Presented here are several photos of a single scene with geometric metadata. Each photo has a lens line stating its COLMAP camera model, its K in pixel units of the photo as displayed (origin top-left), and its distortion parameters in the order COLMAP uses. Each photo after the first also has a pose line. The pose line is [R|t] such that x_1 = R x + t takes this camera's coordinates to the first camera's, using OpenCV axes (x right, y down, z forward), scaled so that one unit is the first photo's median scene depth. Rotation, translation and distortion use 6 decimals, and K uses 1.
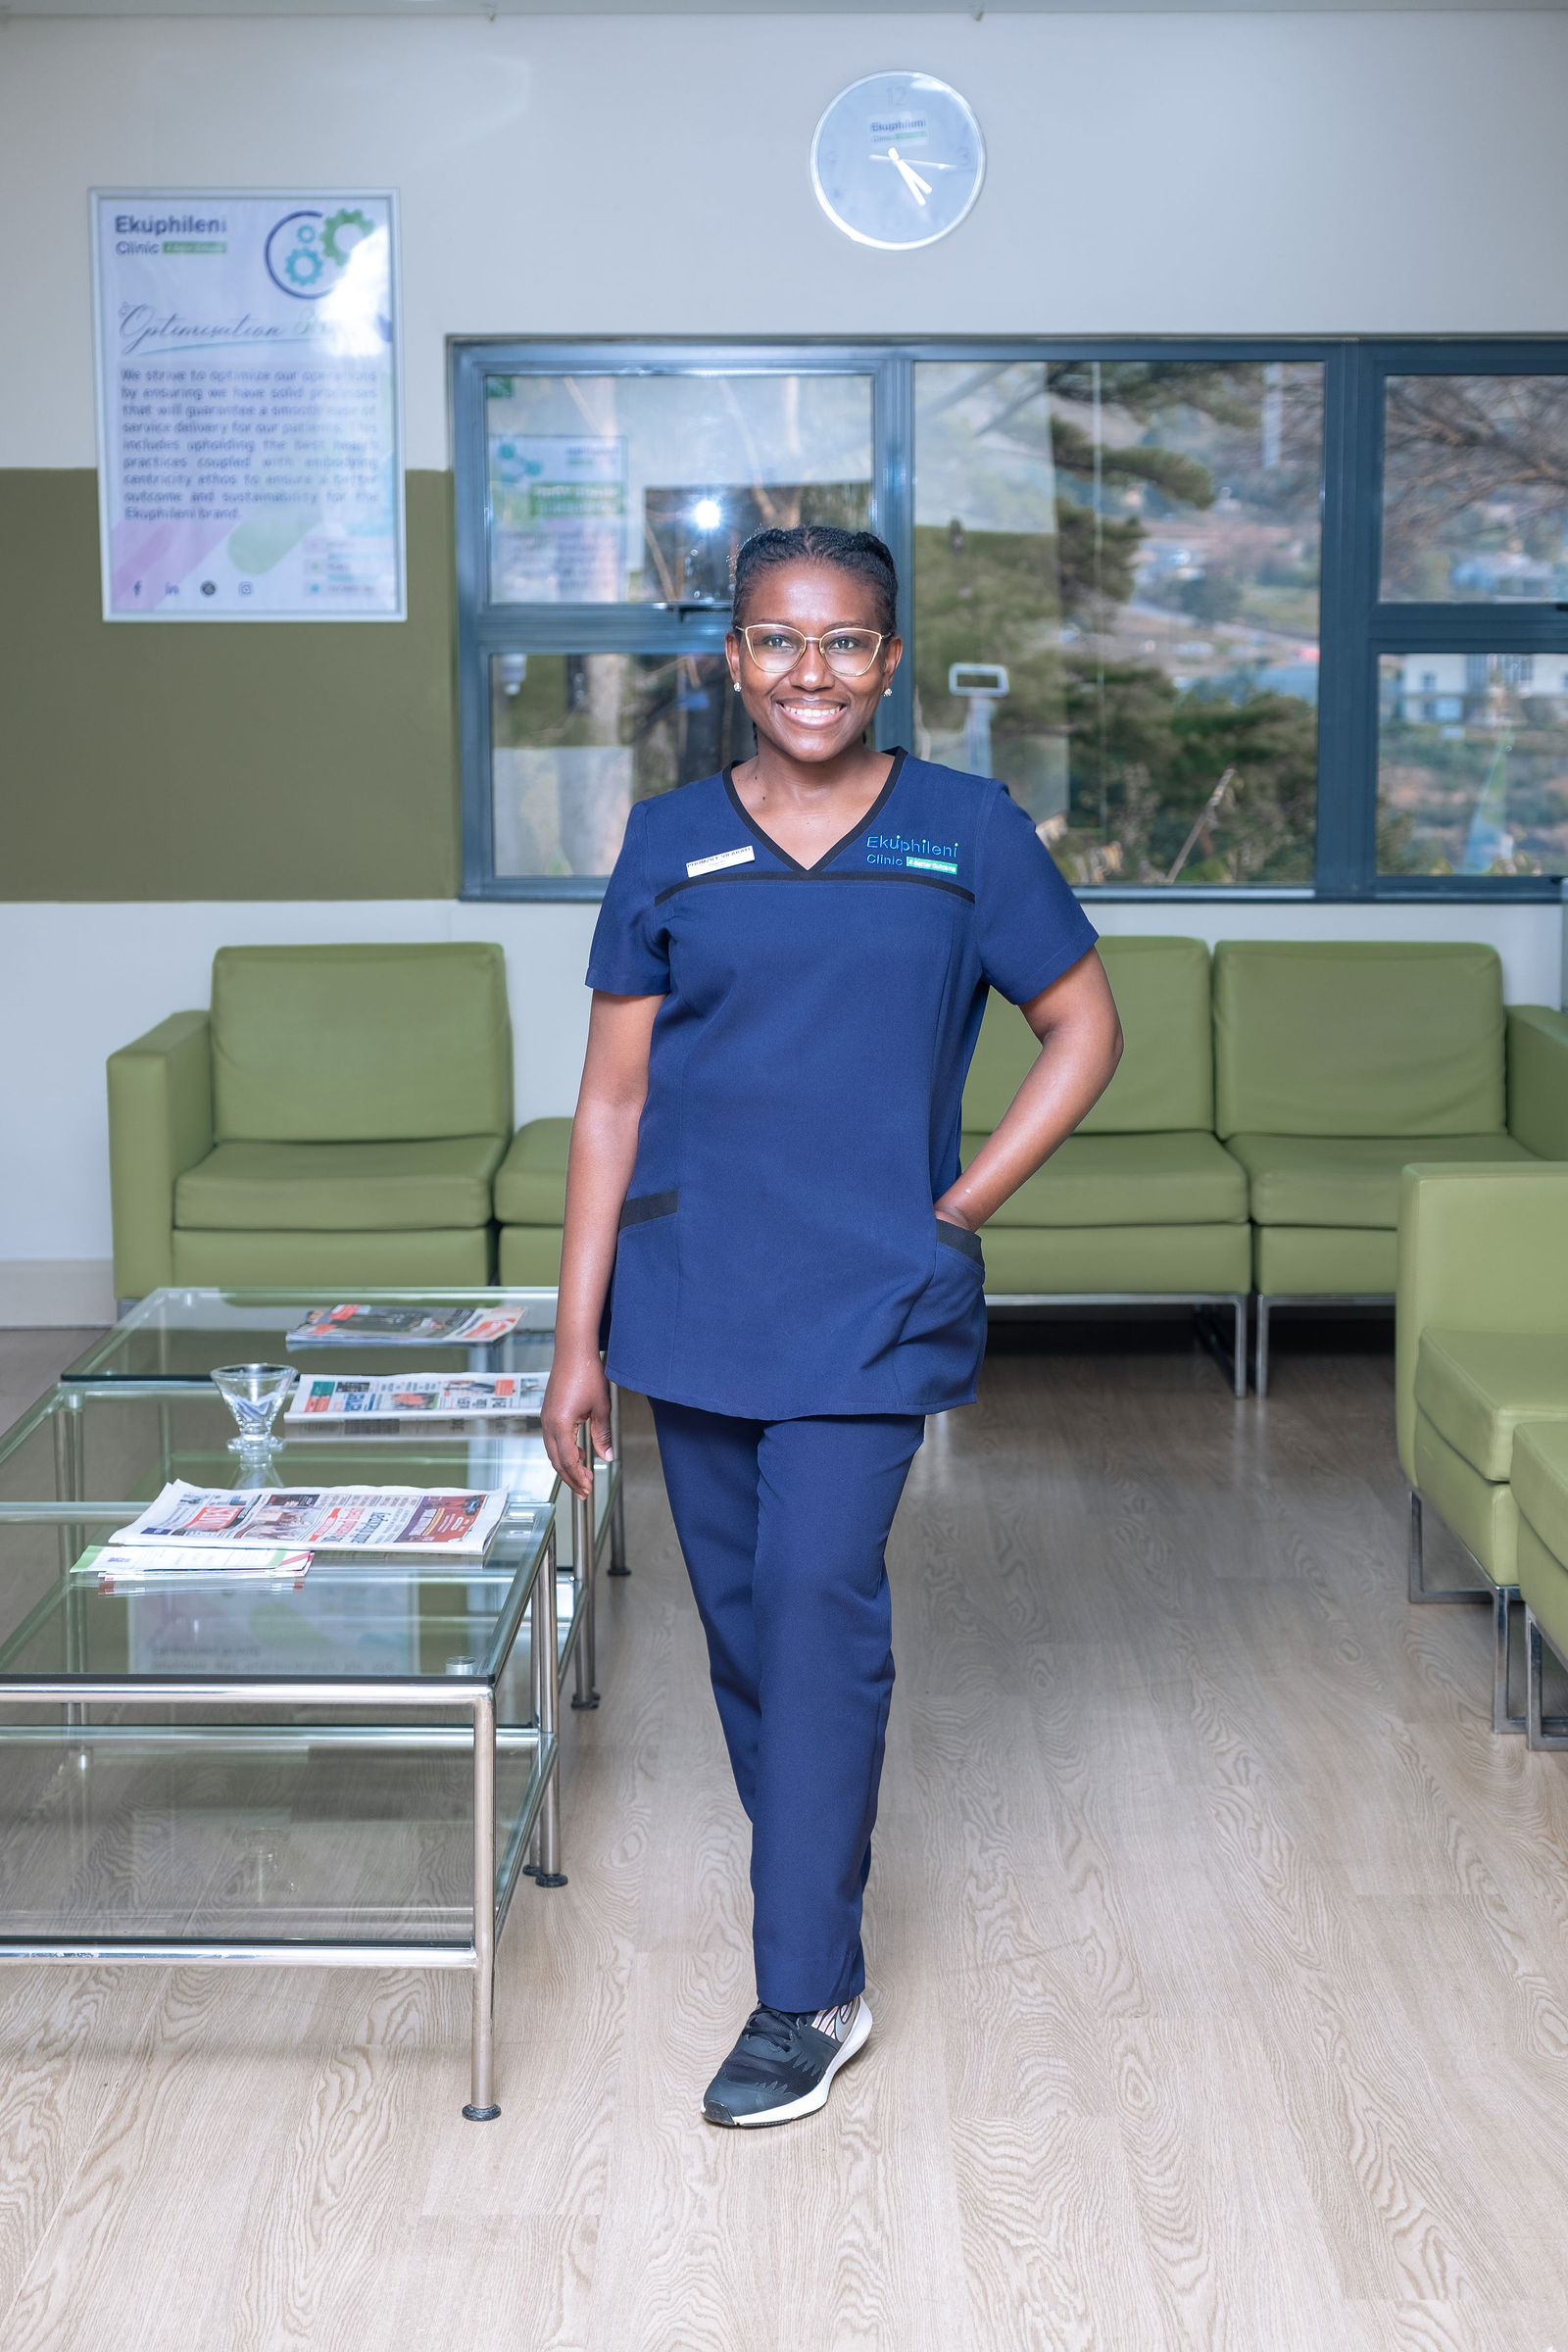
lens RADIAL K [[3852.2, 0, 712.0], [0, 3852.2, 1174.8], [0, 0, 1]] dist [0.173621, 0.000448]
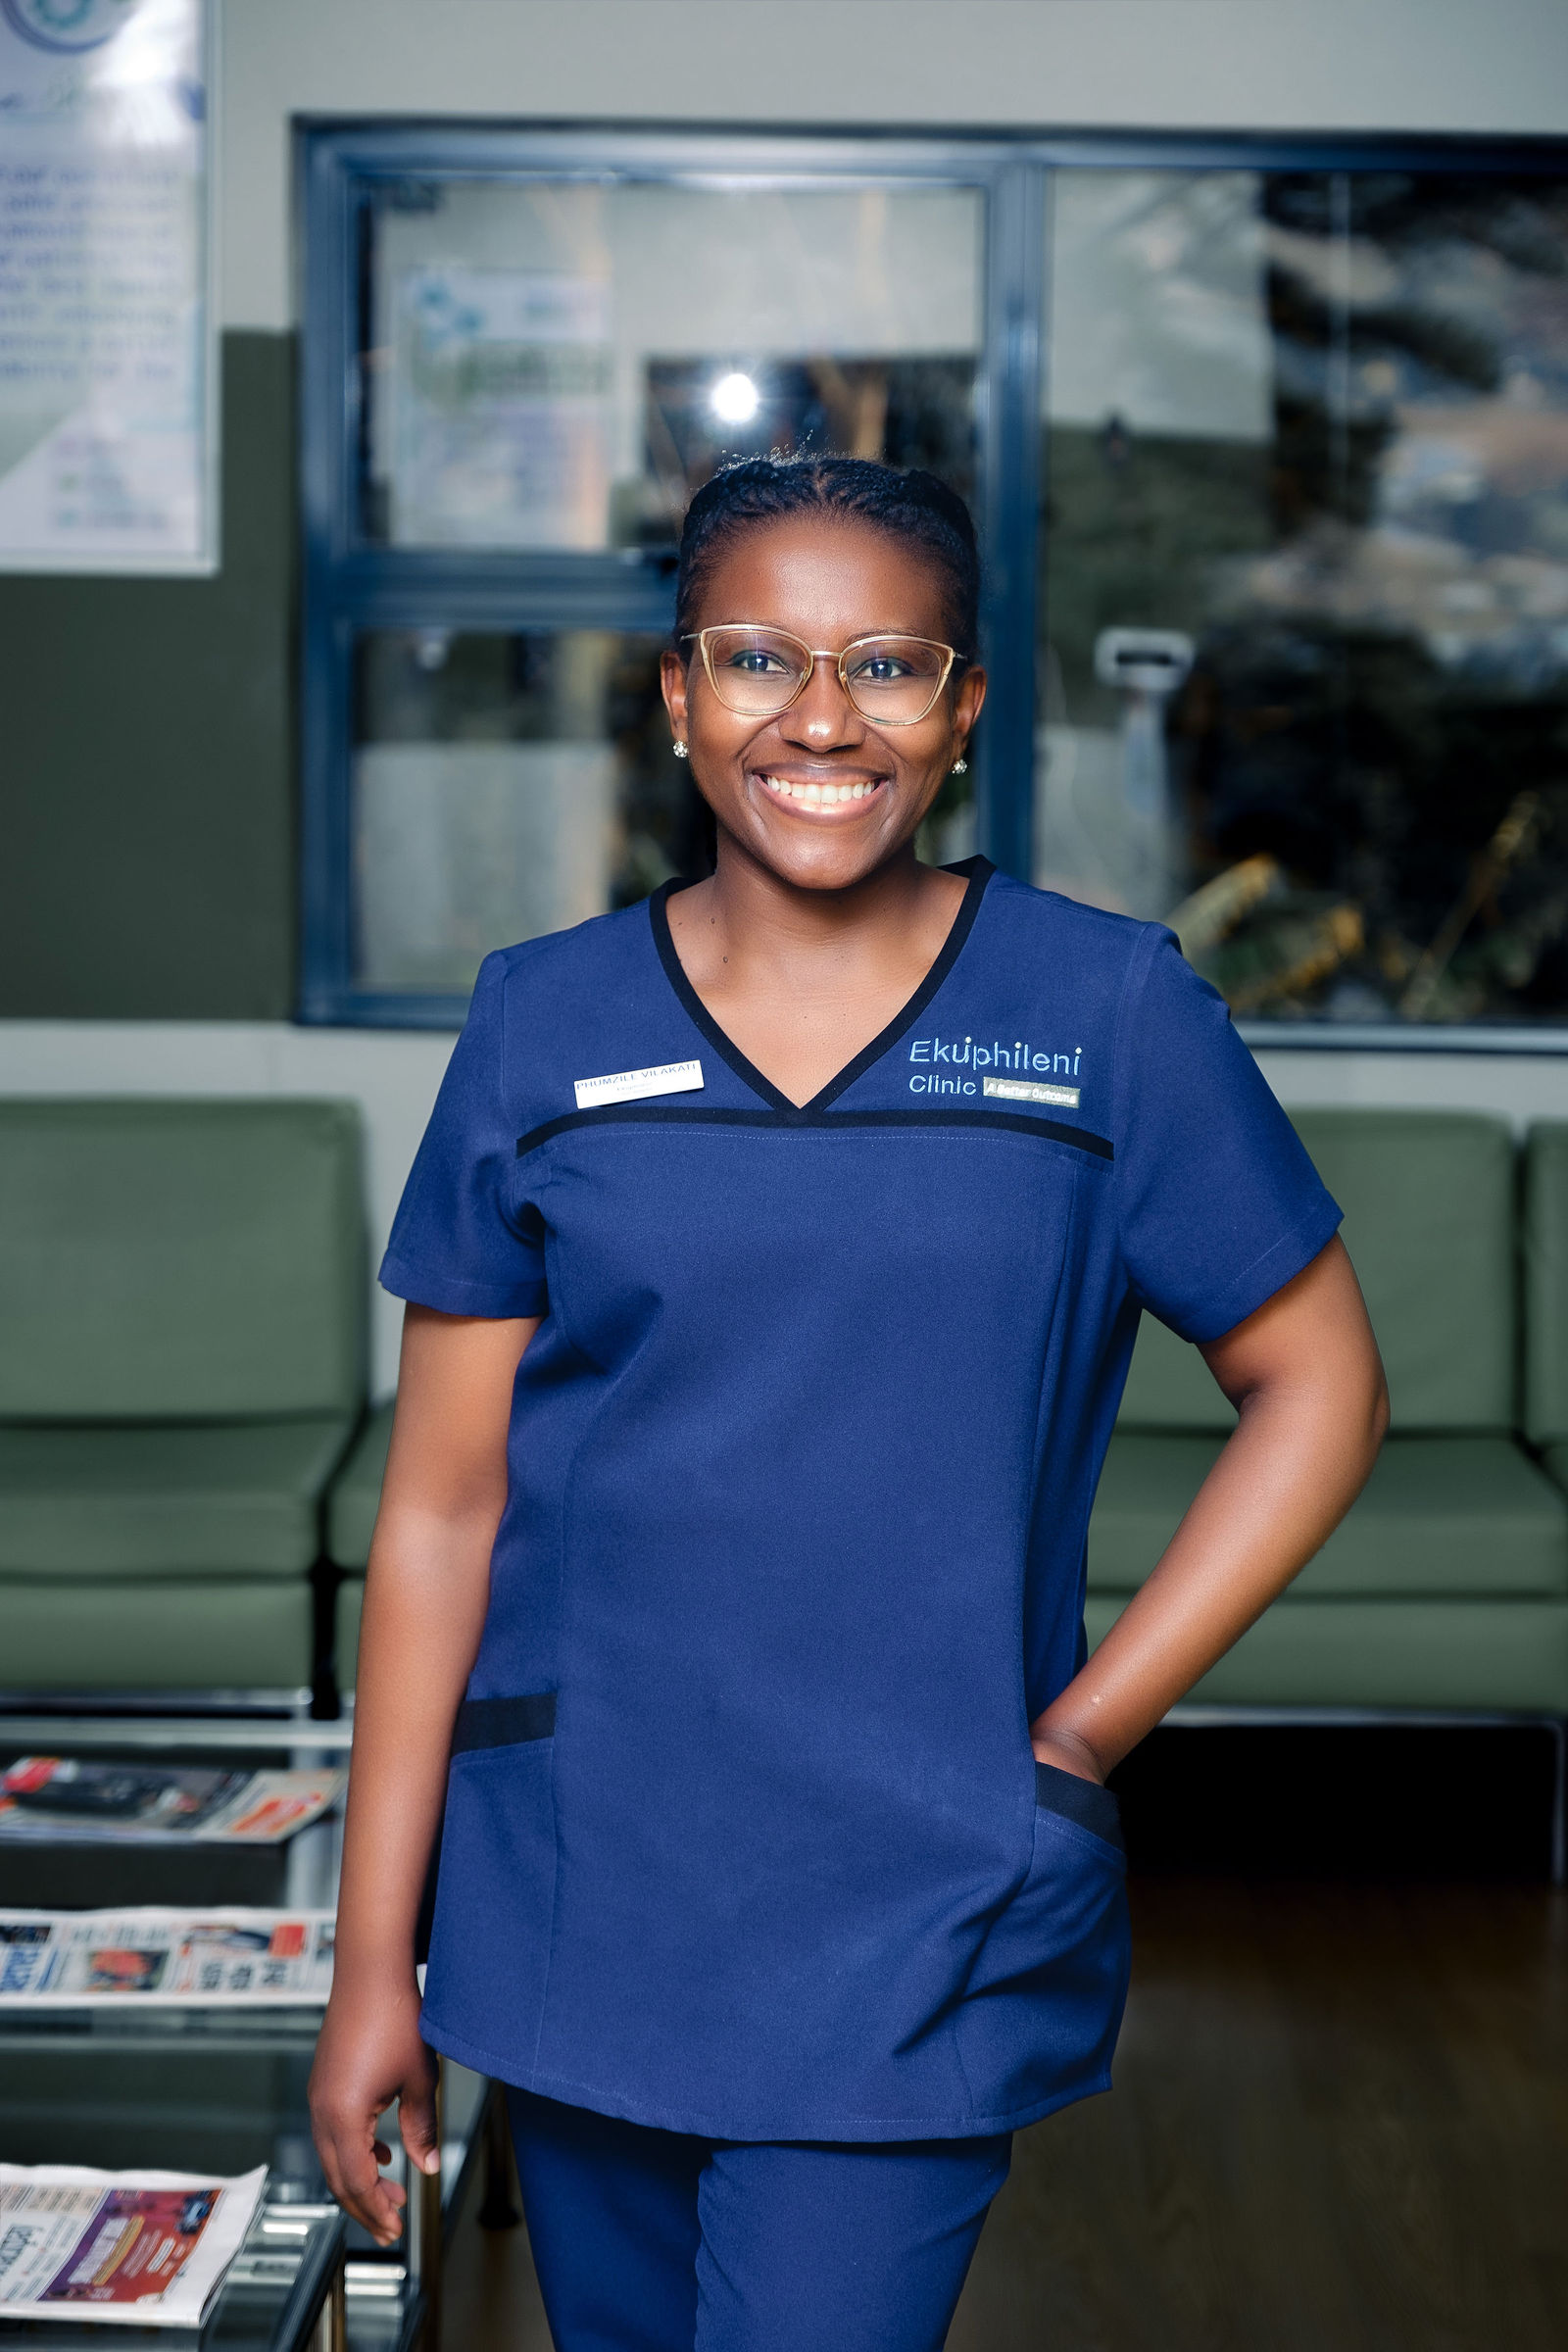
lens RADIAL K [[5451.1, 0, 784.0], [0, 5451.1, 1176.0], [0, 0, 1]] dist [0.273386, -0.277930]
pose [[0.999927, 0.011864, 0.002391, 0.014327], [-0.011798, 0.999596, -0.025868, -0.033611], [-0.002697, 0.025838, 0.999663, 0.169500]]
